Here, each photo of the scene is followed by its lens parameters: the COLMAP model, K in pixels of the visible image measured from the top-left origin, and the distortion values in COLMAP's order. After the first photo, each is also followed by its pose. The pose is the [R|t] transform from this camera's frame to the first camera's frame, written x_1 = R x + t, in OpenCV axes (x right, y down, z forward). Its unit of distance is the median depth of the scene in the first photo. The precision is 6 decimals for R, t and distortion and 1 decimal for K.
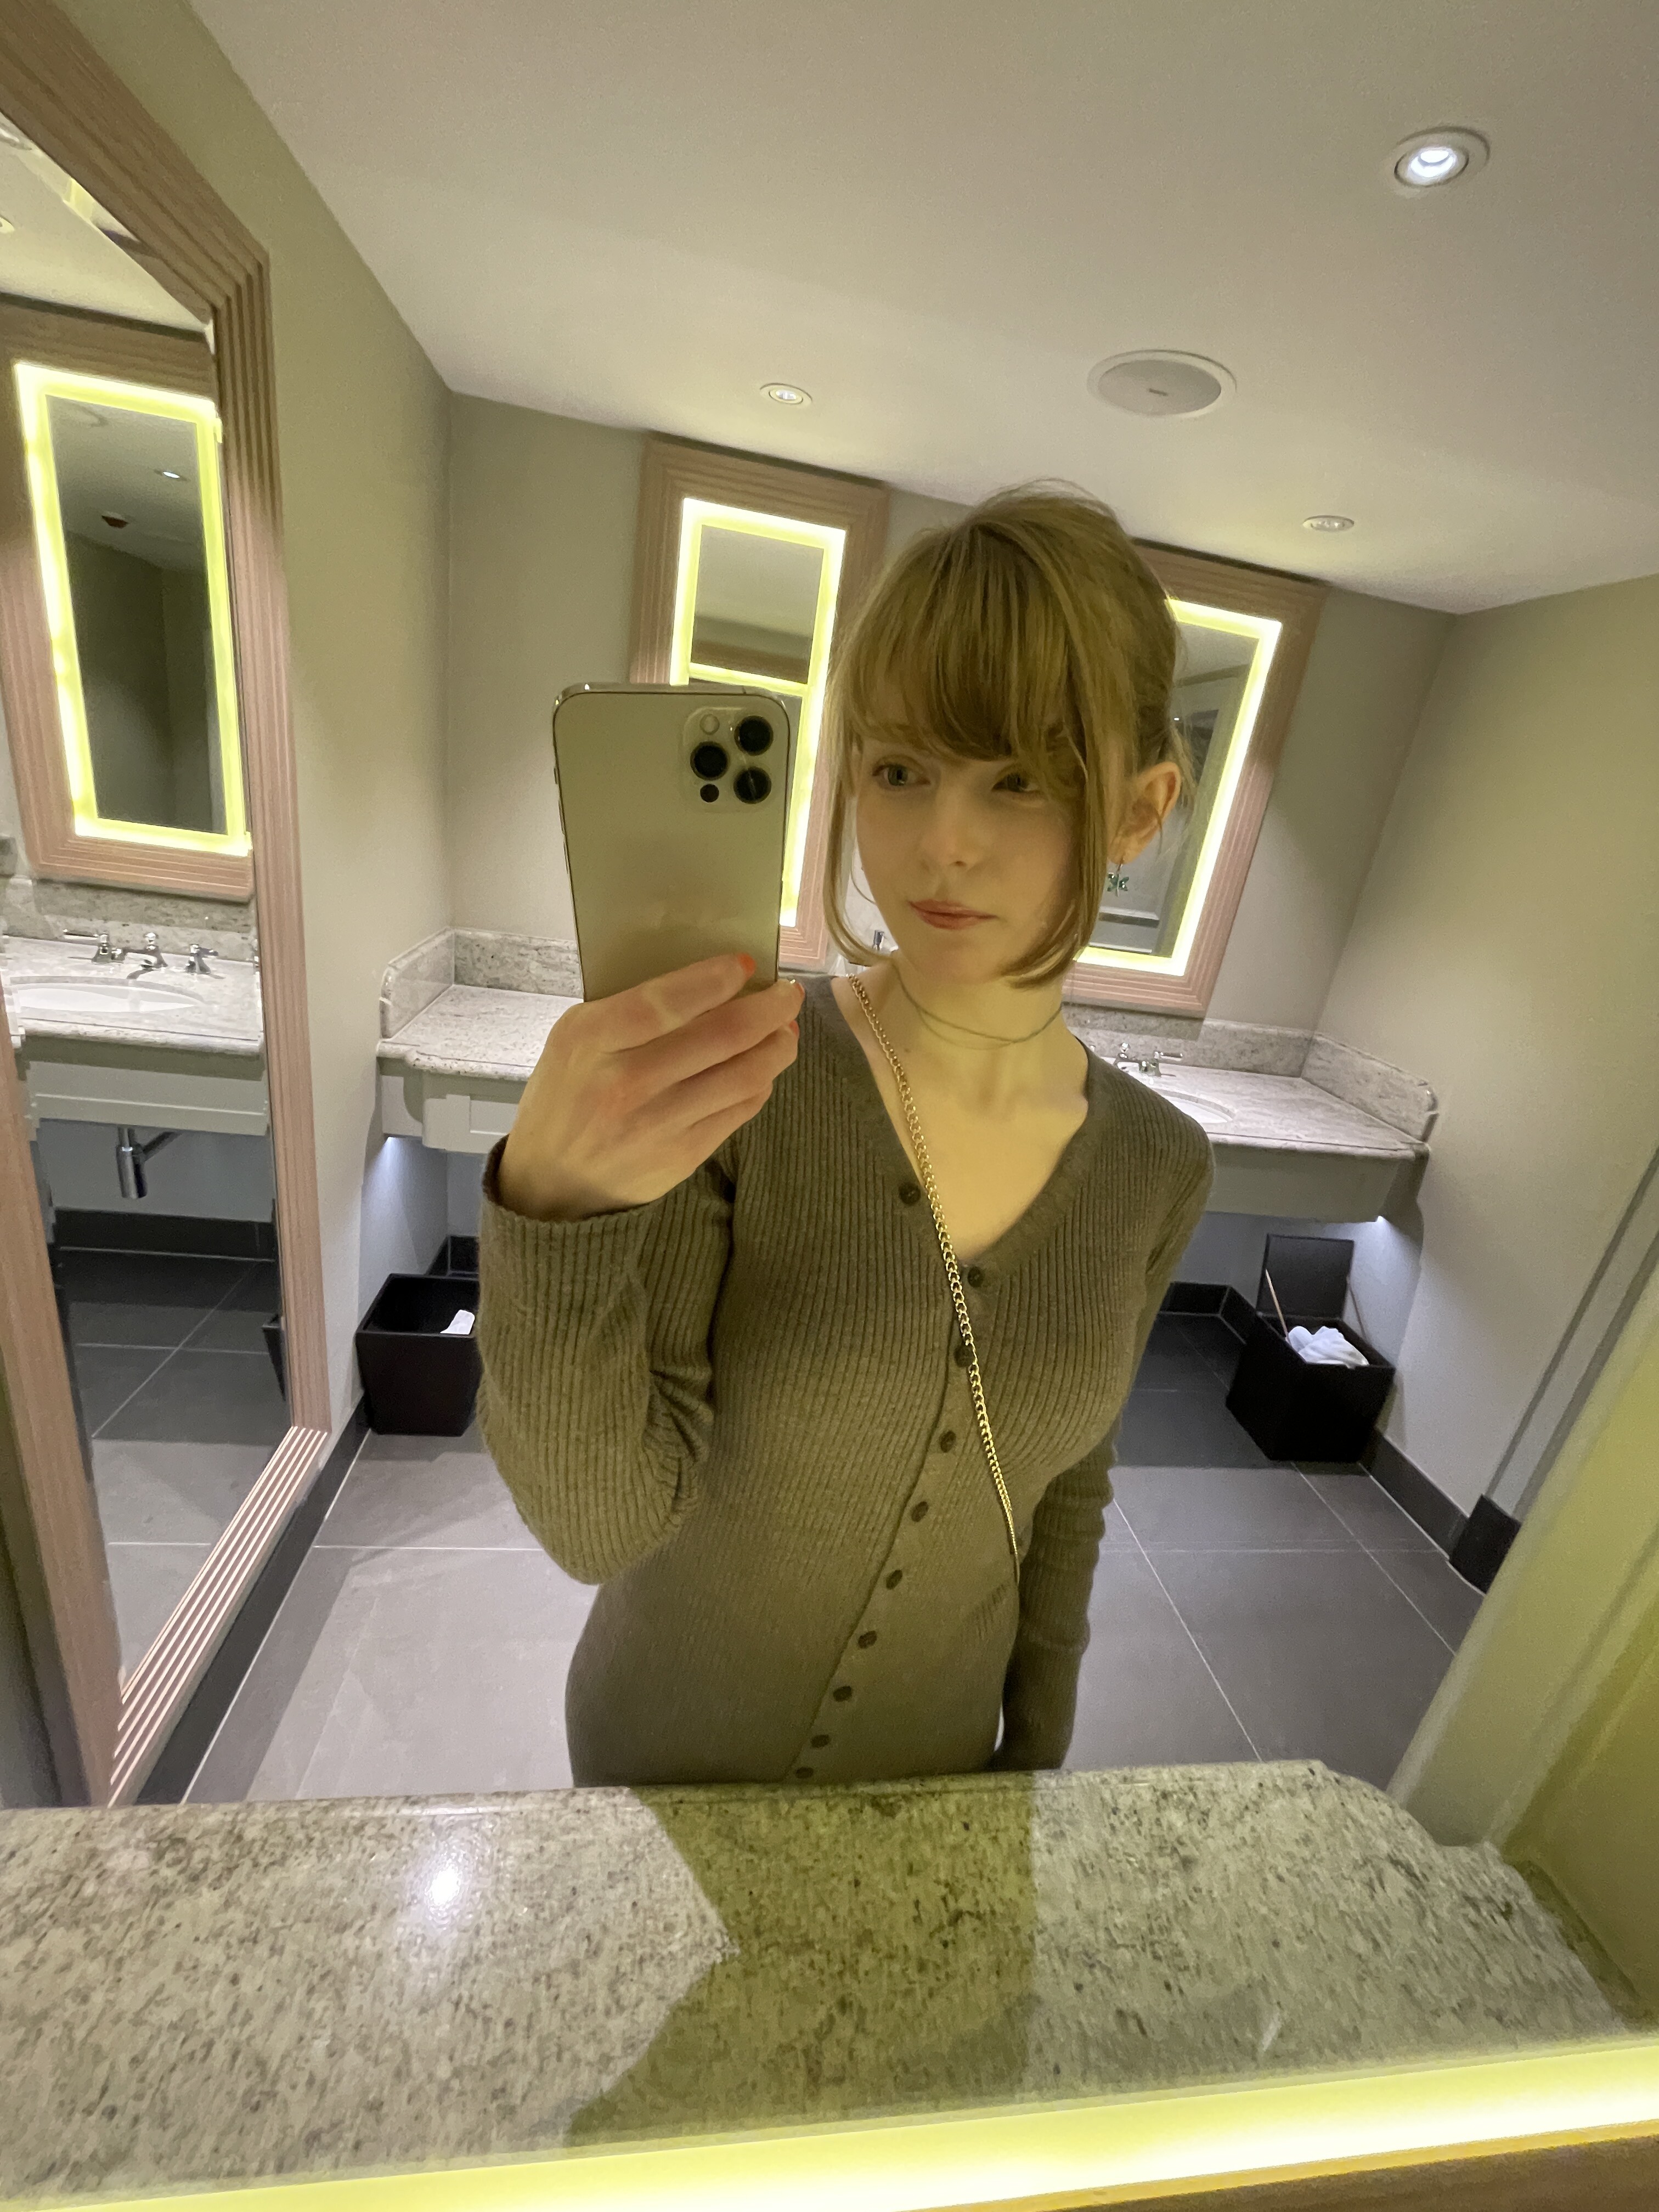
lens RADIAL K [[855.9, 0, 828.0], [0, 855.9, 1100.2], [0, 0, 1]] dist [-0.017327, 0.000229]
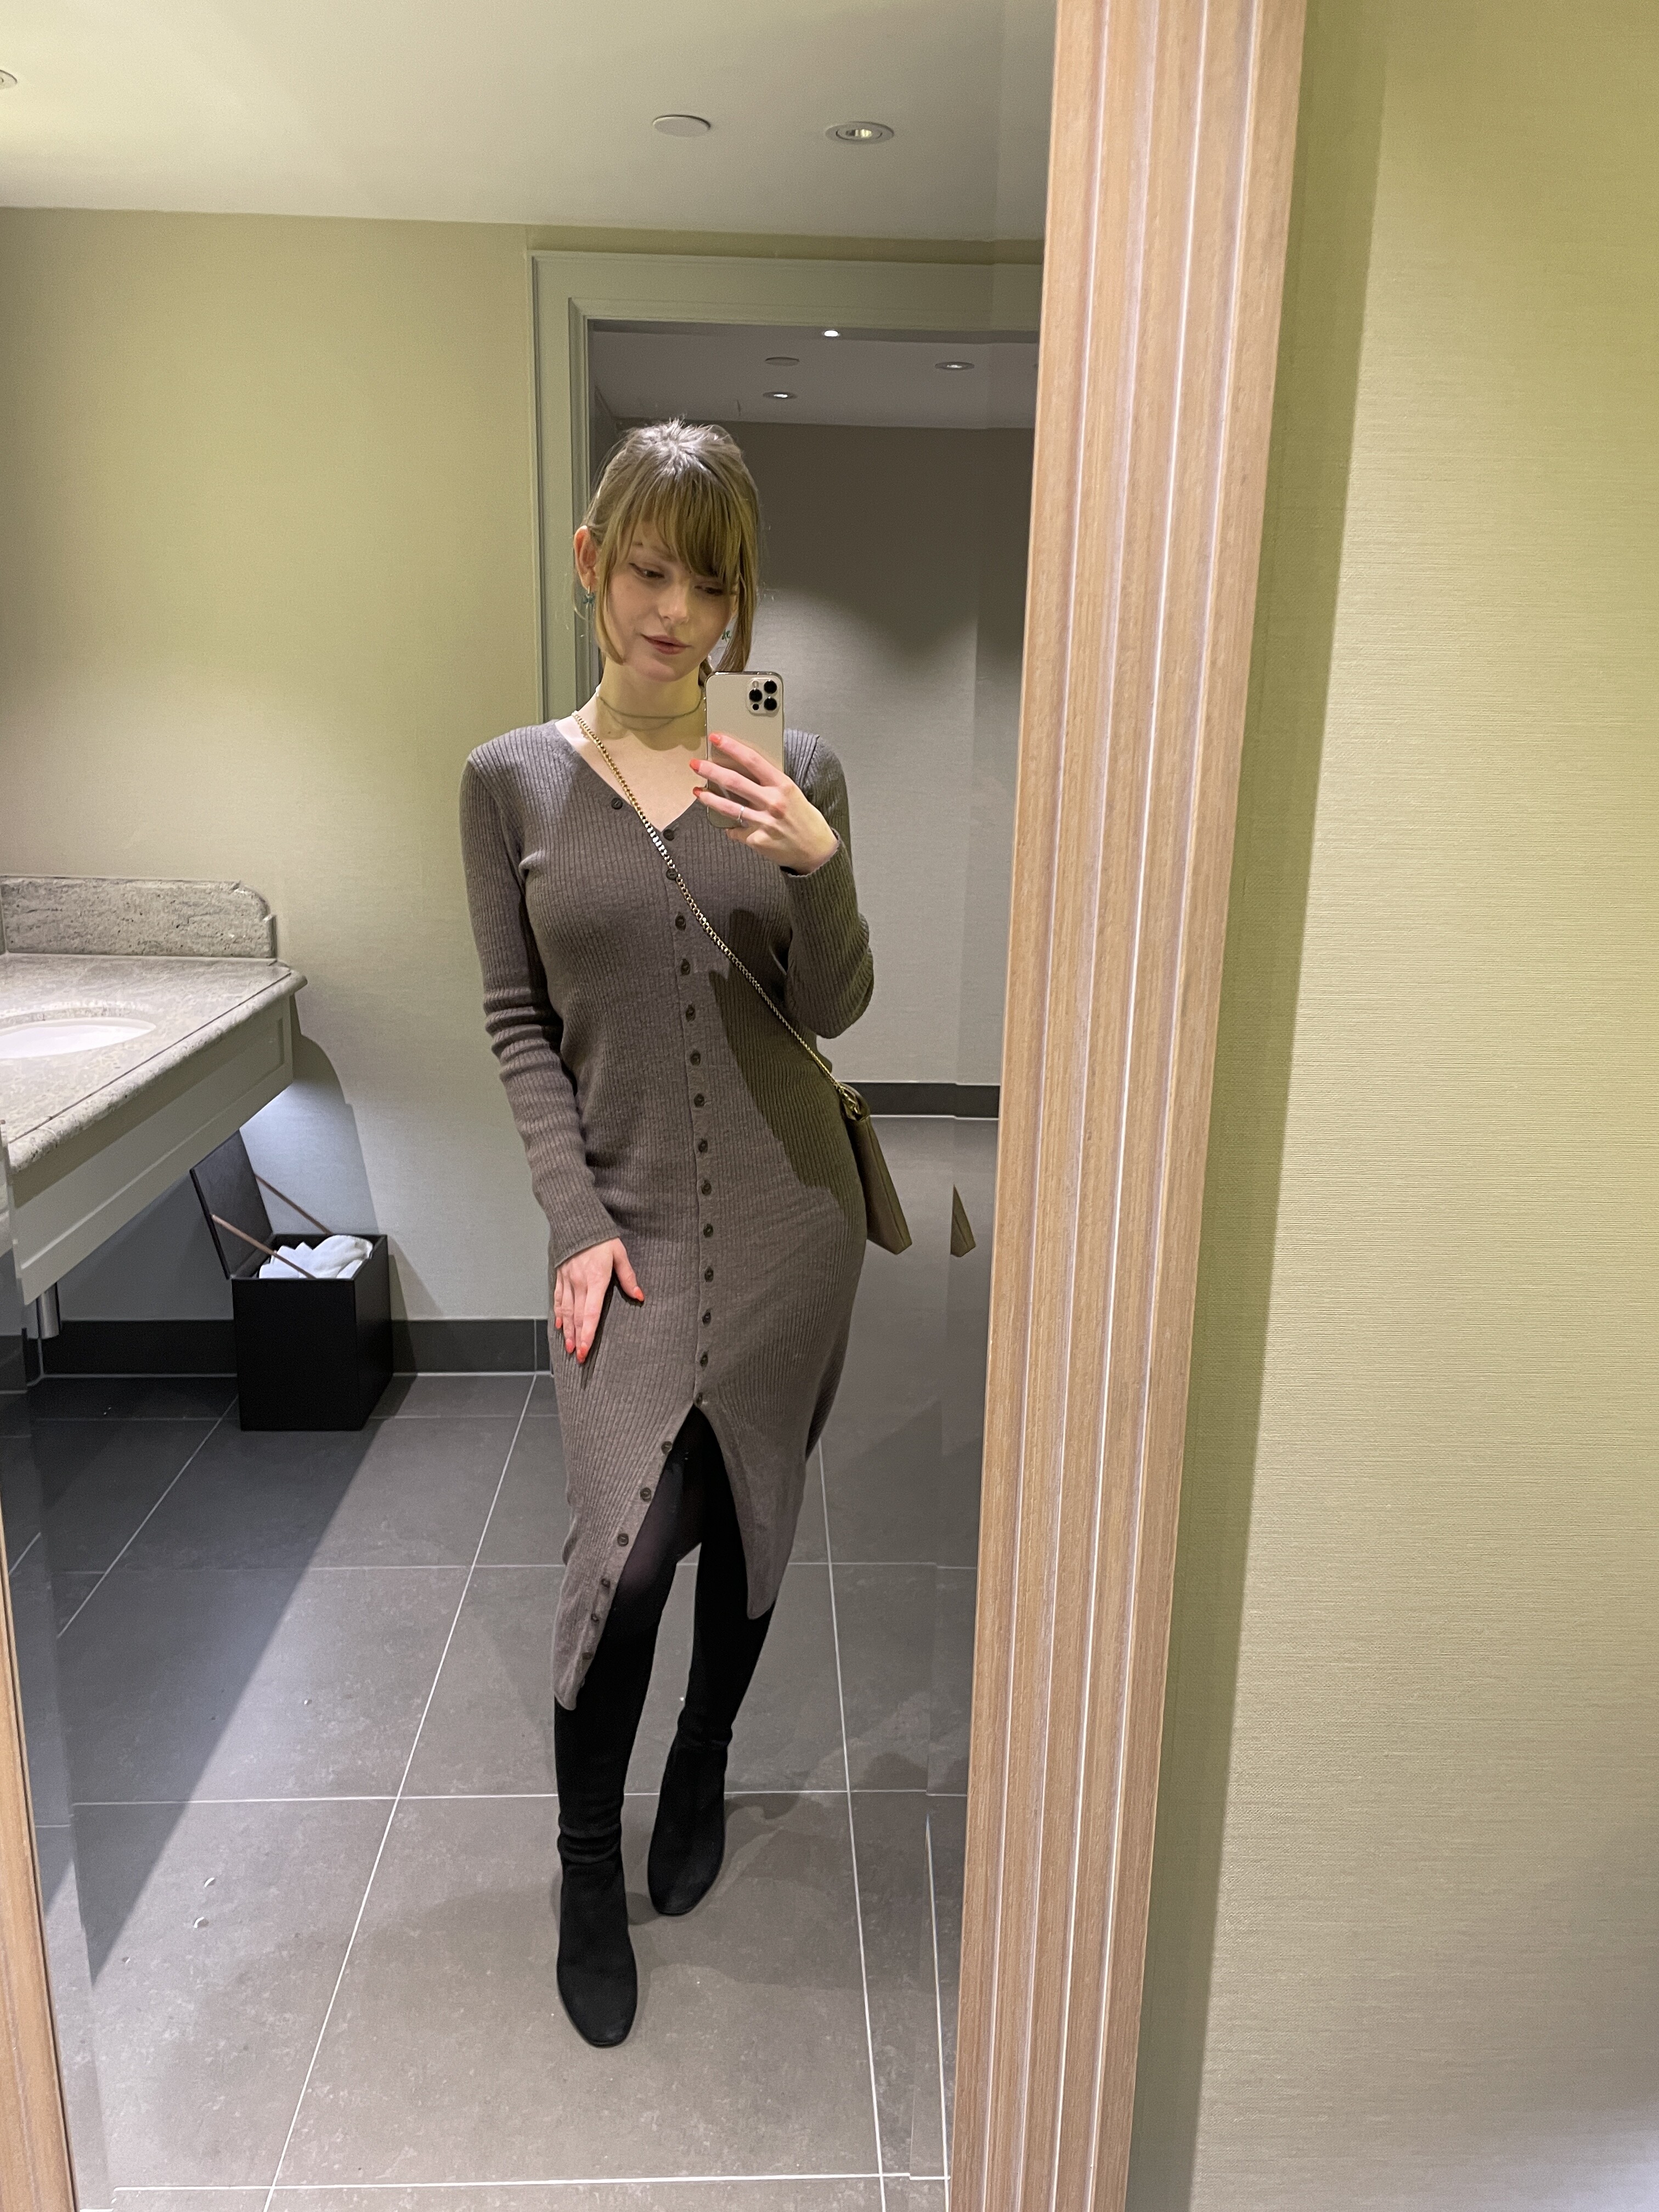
lens RADIAL K [[1611.2, 0, 784.6], [0, 1611.2, 1104.2], [0, 0, 1]] dist [0.073244, -0.096223]
pose [[0.099422, -0.372779, 0.922578, -0.616539], [0.327318, 0.887825, 0.323463, -0.150492], [-0.939669, 0.269817, 0.210287, 0.308986]]
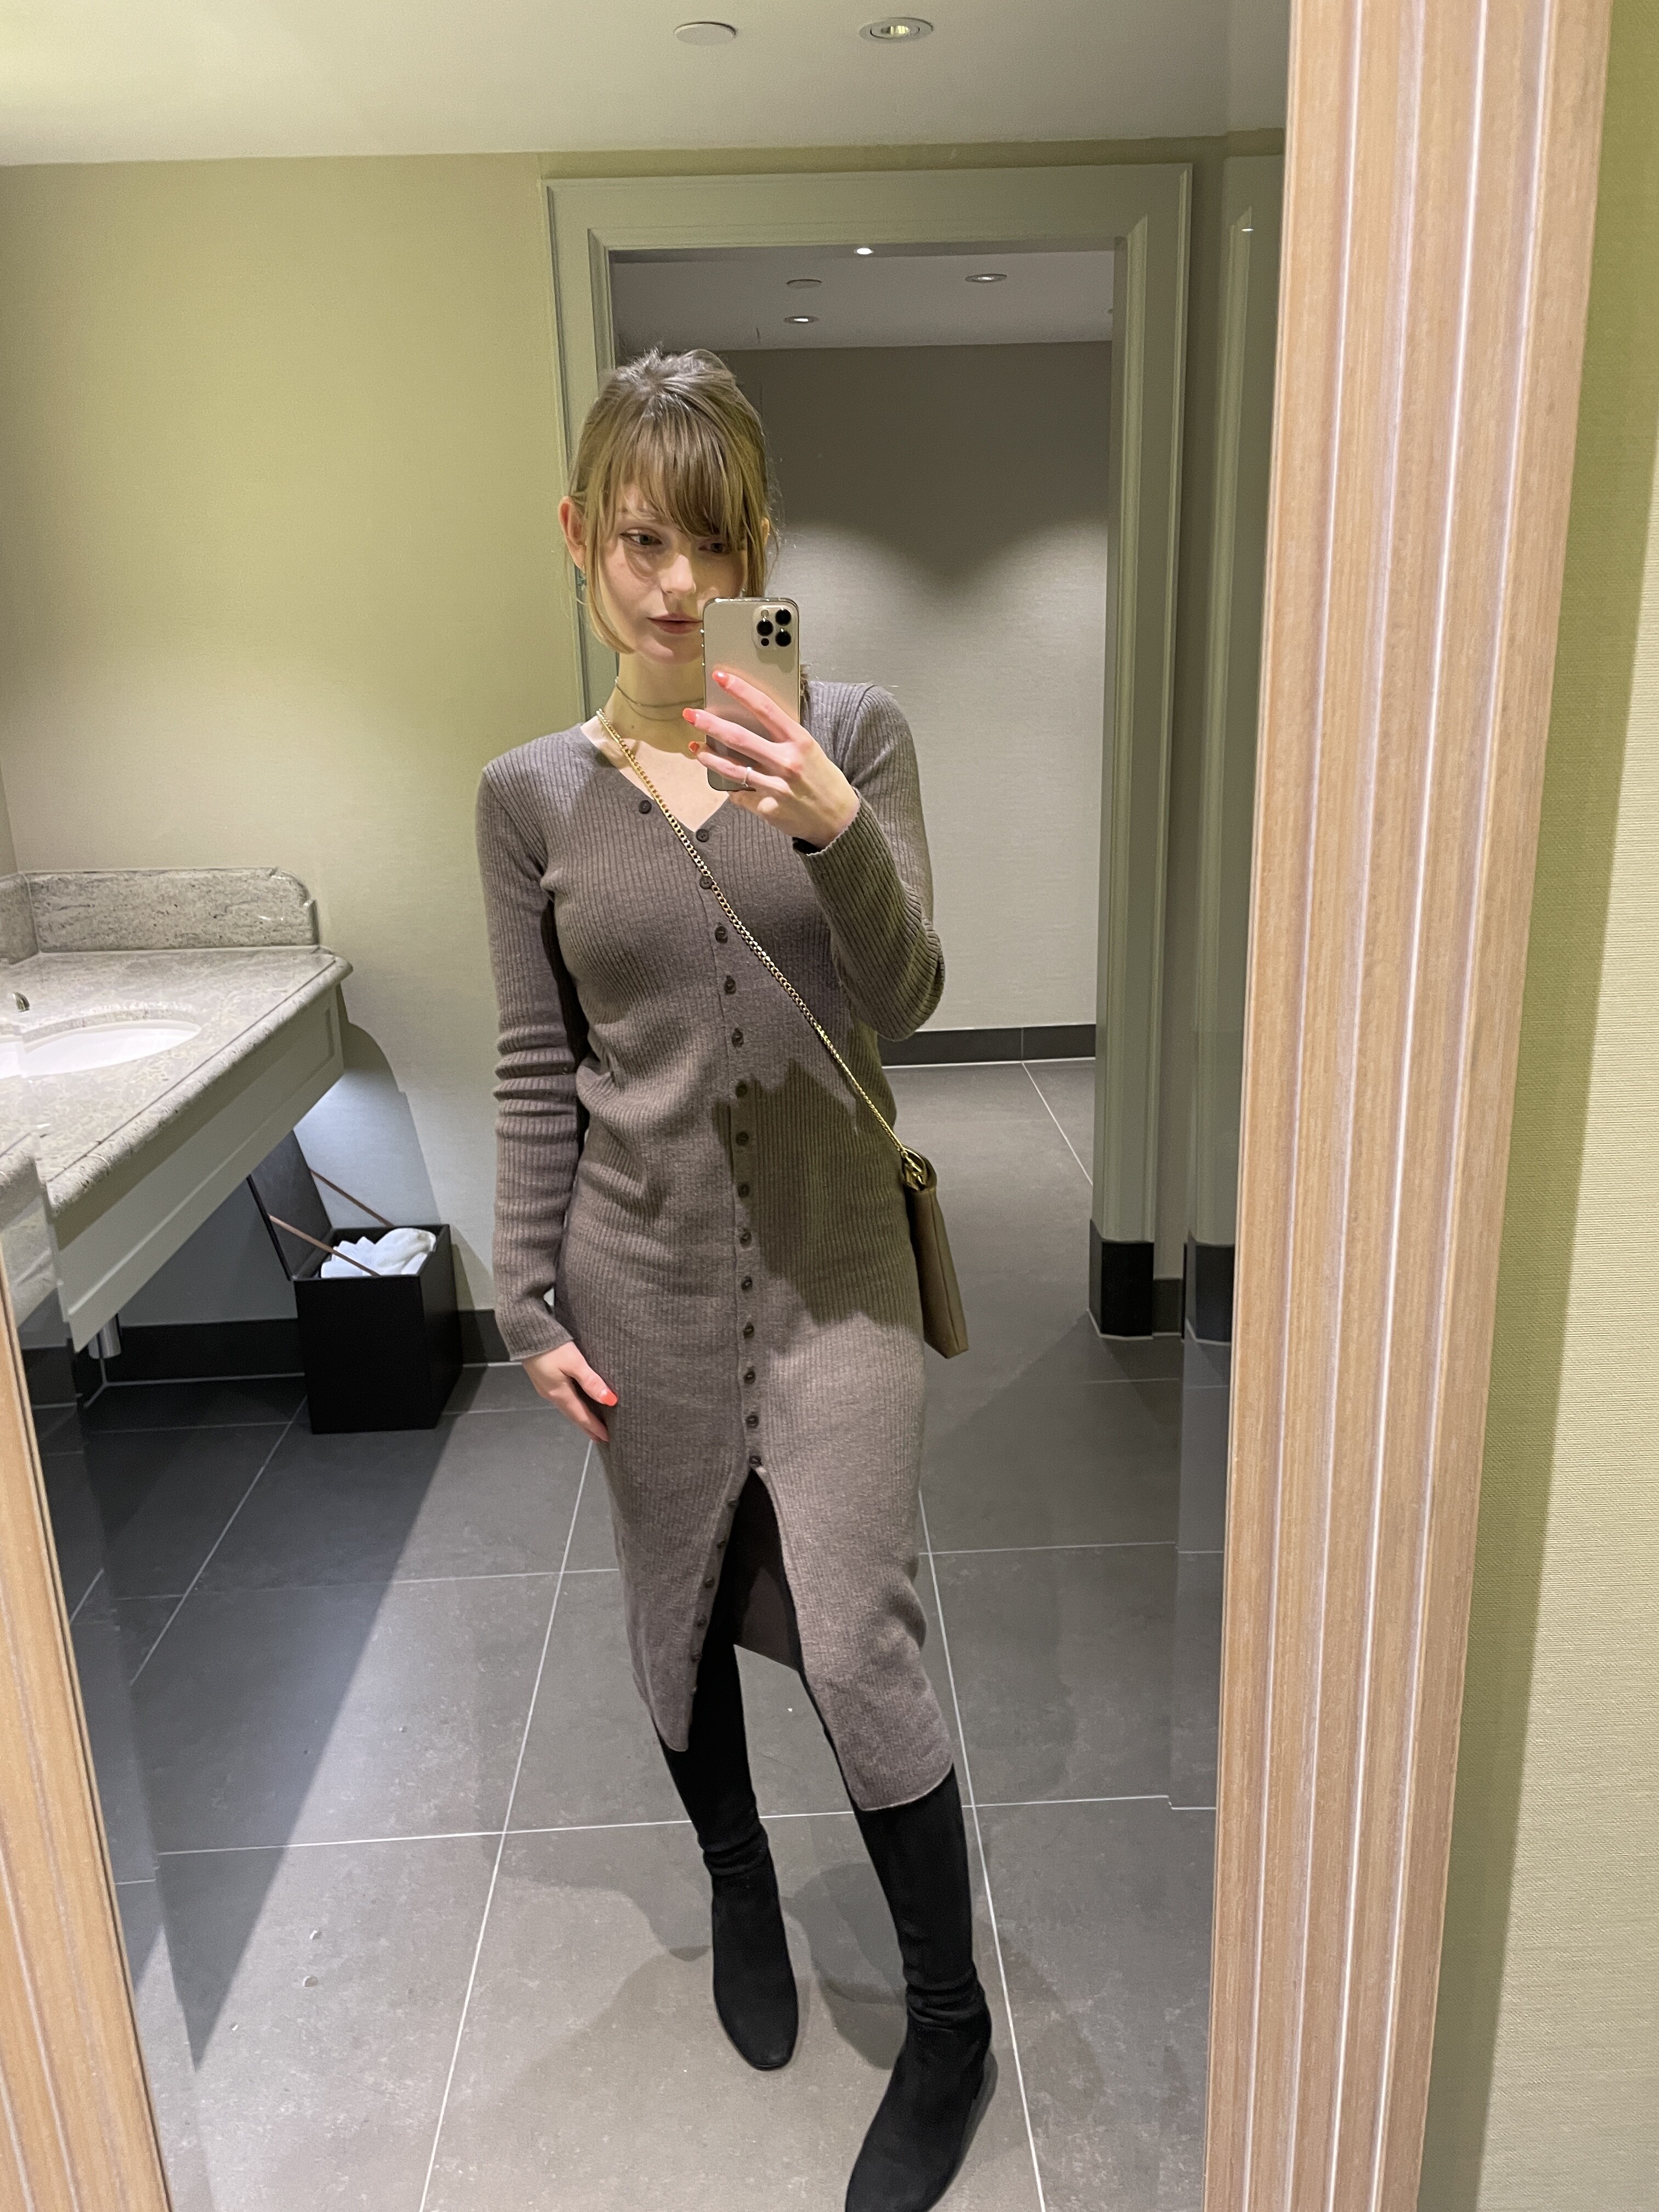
lens RADIAL K [[1621.3, 0, 800.5], [0, 1621.3, 1098.3], [0, 0, 1]] dist [0.063782, -0.078965]
pose [[0.094611, -0.408891, 0.907666, -0.562960], [0.375045, 0.859218, 0.347973, -0.164693], [-0.922166, 0.307494, 0.234644, 0.335299]]
